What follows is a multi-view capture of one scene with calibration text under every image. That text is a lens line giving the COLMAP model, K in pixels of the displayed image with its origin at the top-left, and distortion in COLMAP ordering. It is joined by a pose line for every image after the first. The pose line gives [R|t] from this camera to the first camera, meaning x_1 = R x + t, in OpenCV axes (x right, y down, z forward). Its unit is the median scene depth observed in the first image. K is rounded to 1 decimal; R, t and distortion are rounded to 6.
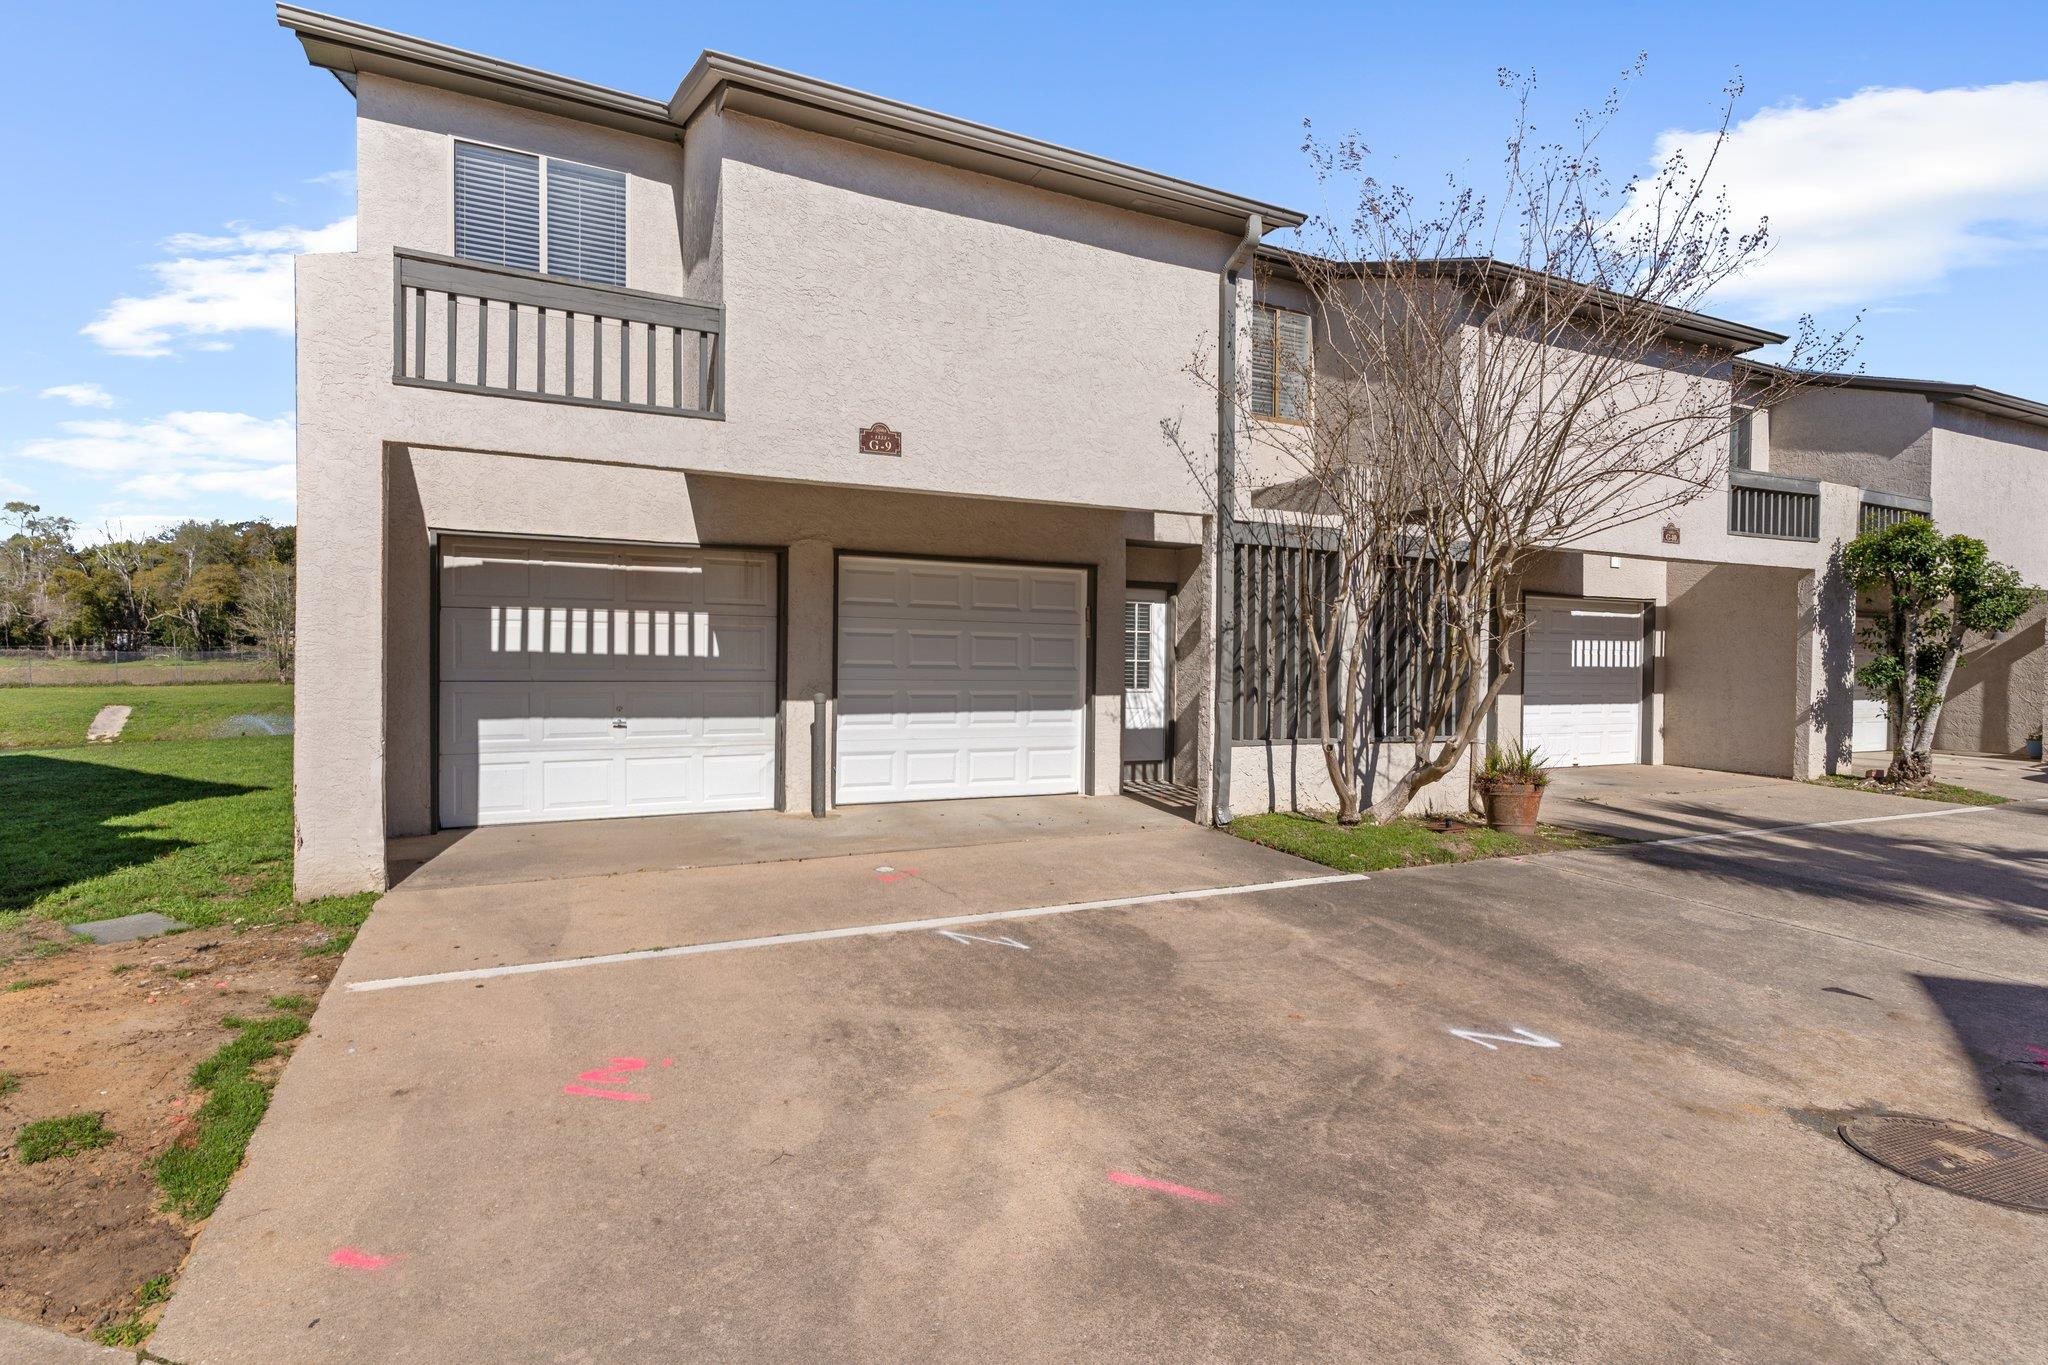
lens RADIAL K [[985.5, 0, 1020.7], [0, 985.5, 671.2], [0, 0, 1]] dist [0.003033, 0.000073]
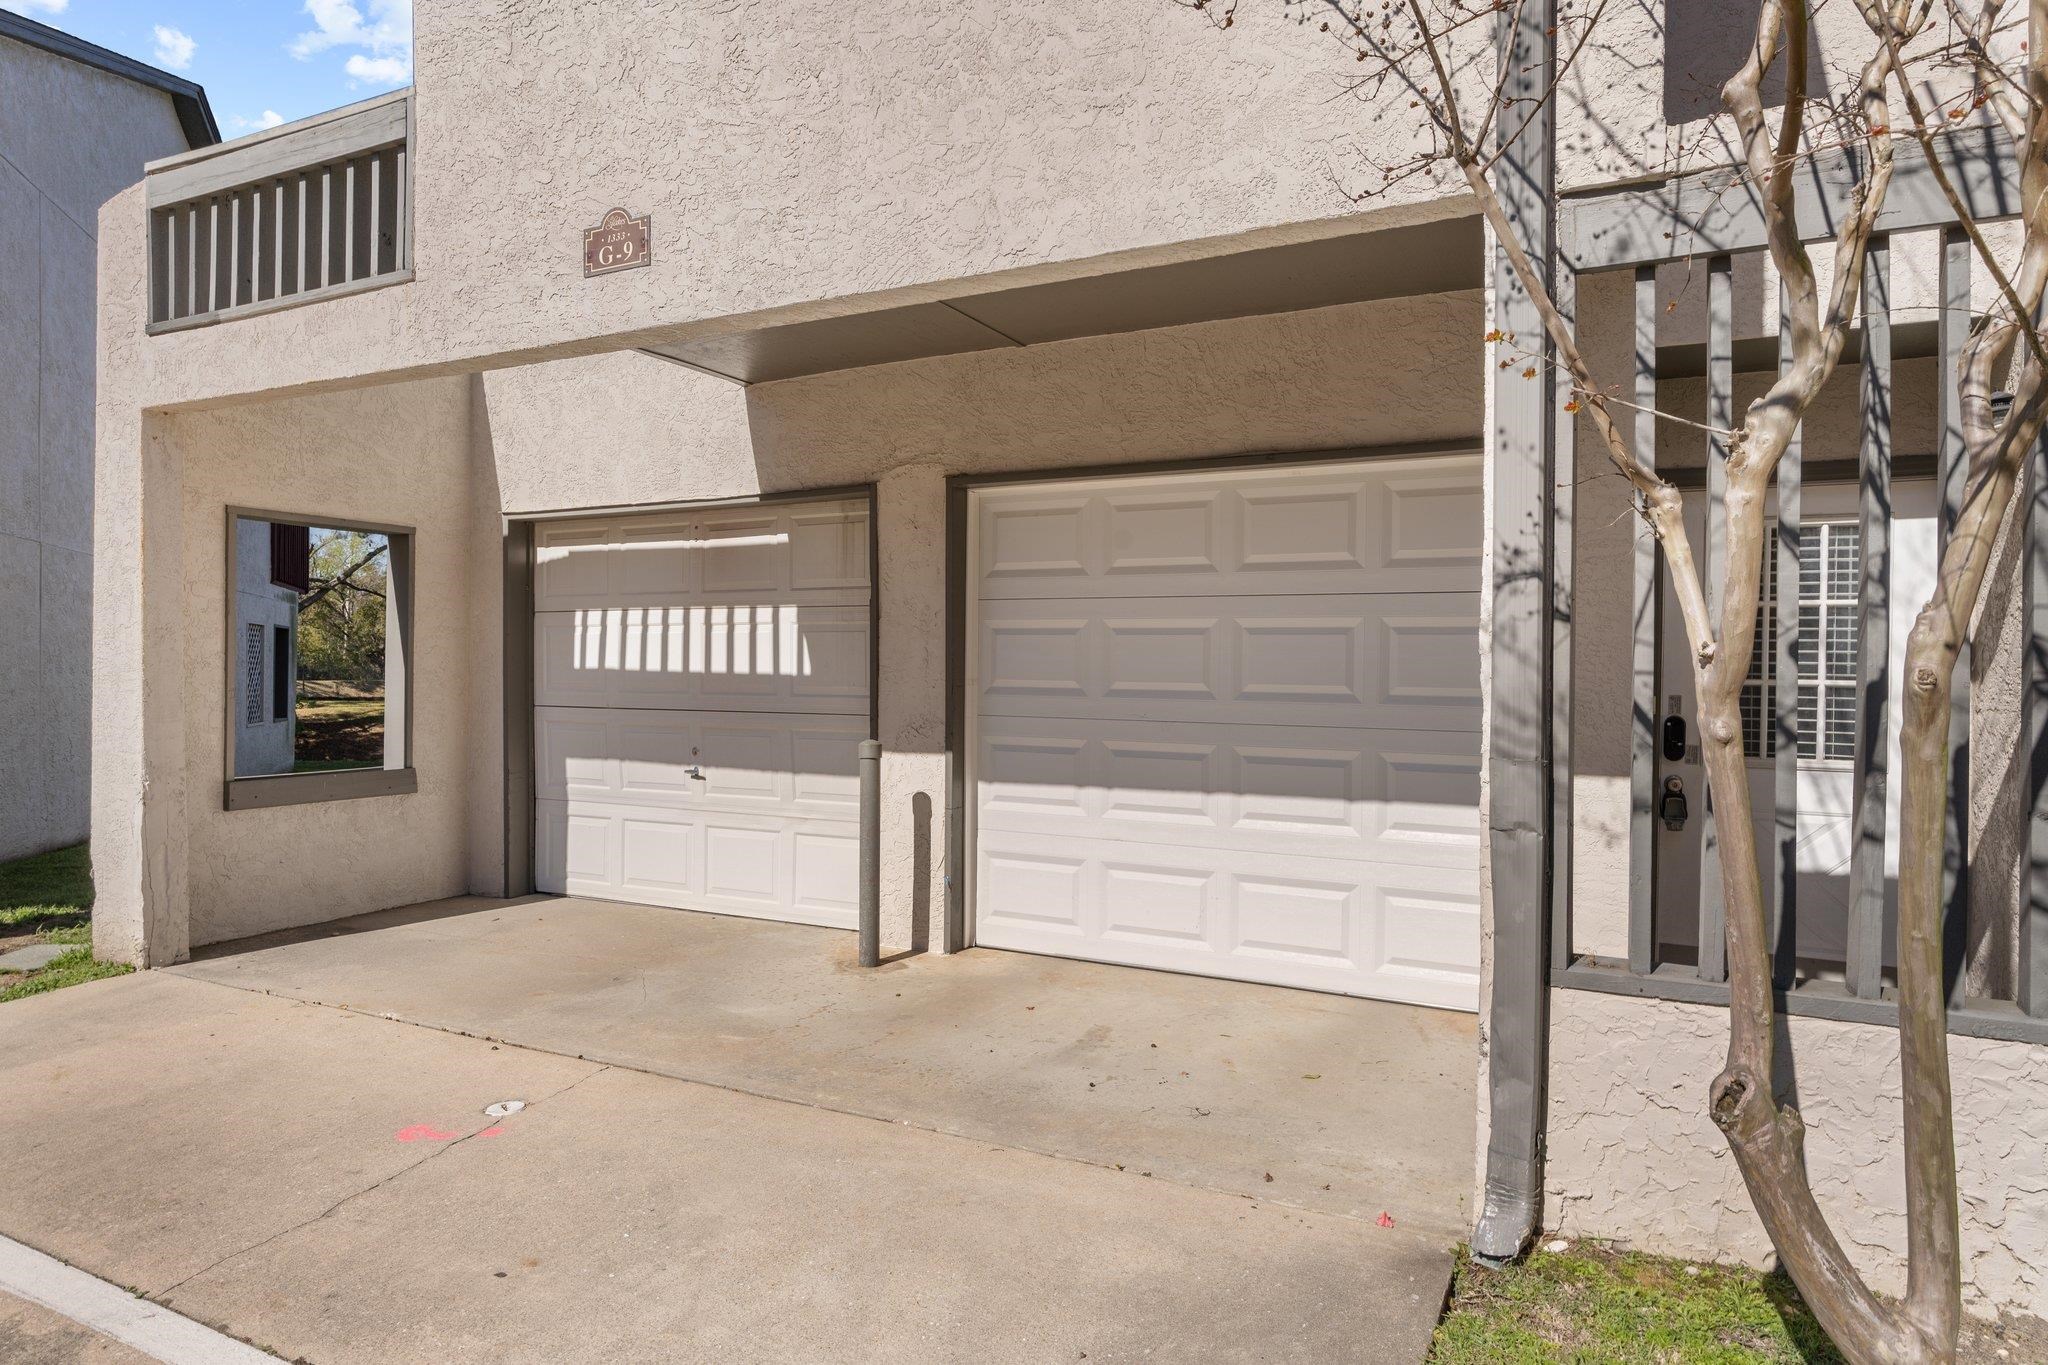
lens RADIAL K [[1230.4, 0, 1021.0], [0, 1230.4, 676.8], [0, 0, 1]] dist [-0.002044, -0.000453]
pose [[0.603255, 0.000195, -0.797549, 0.415838], [-0.008573, 0.999944, -0.006240, -0.010306], [0.797502, 0.010602, 0.603223, 0.684617]]
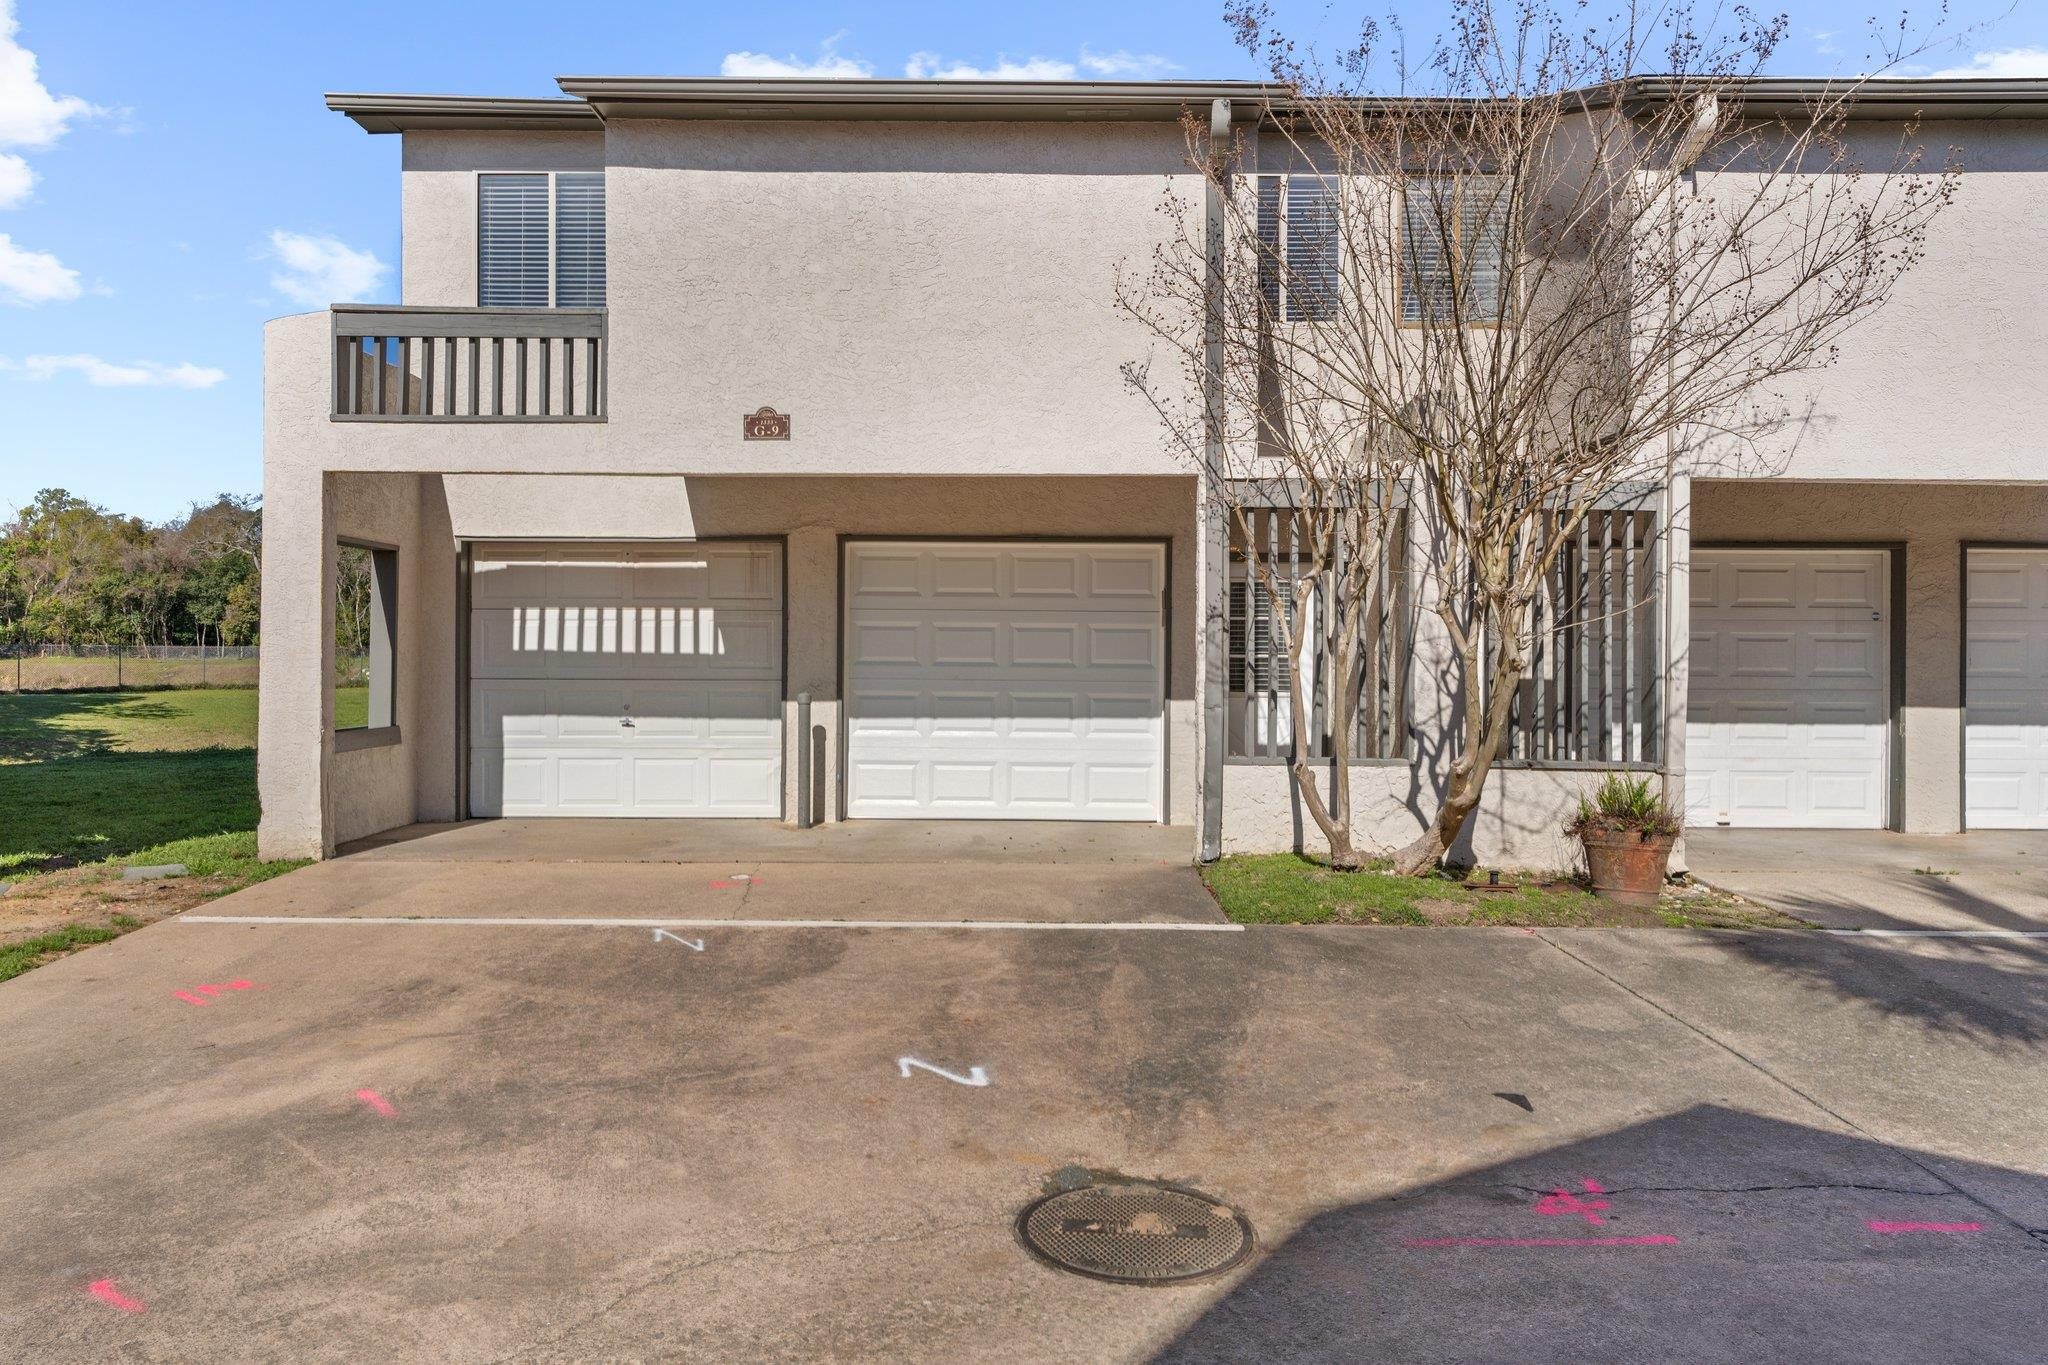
lens RADIAL K [[1349.7, 0, 1027.0], [0, 1349.7, 641.3], [0, 0, 1]] dist [0.000119, -0.000878]
pose [[0.899974, -0.009609, -0.435837, 0.559979], [-0.000080, 0.999753, -0.022208, 0.001809], [0.435943, 0.020022, 0.899752, -0.046524]]
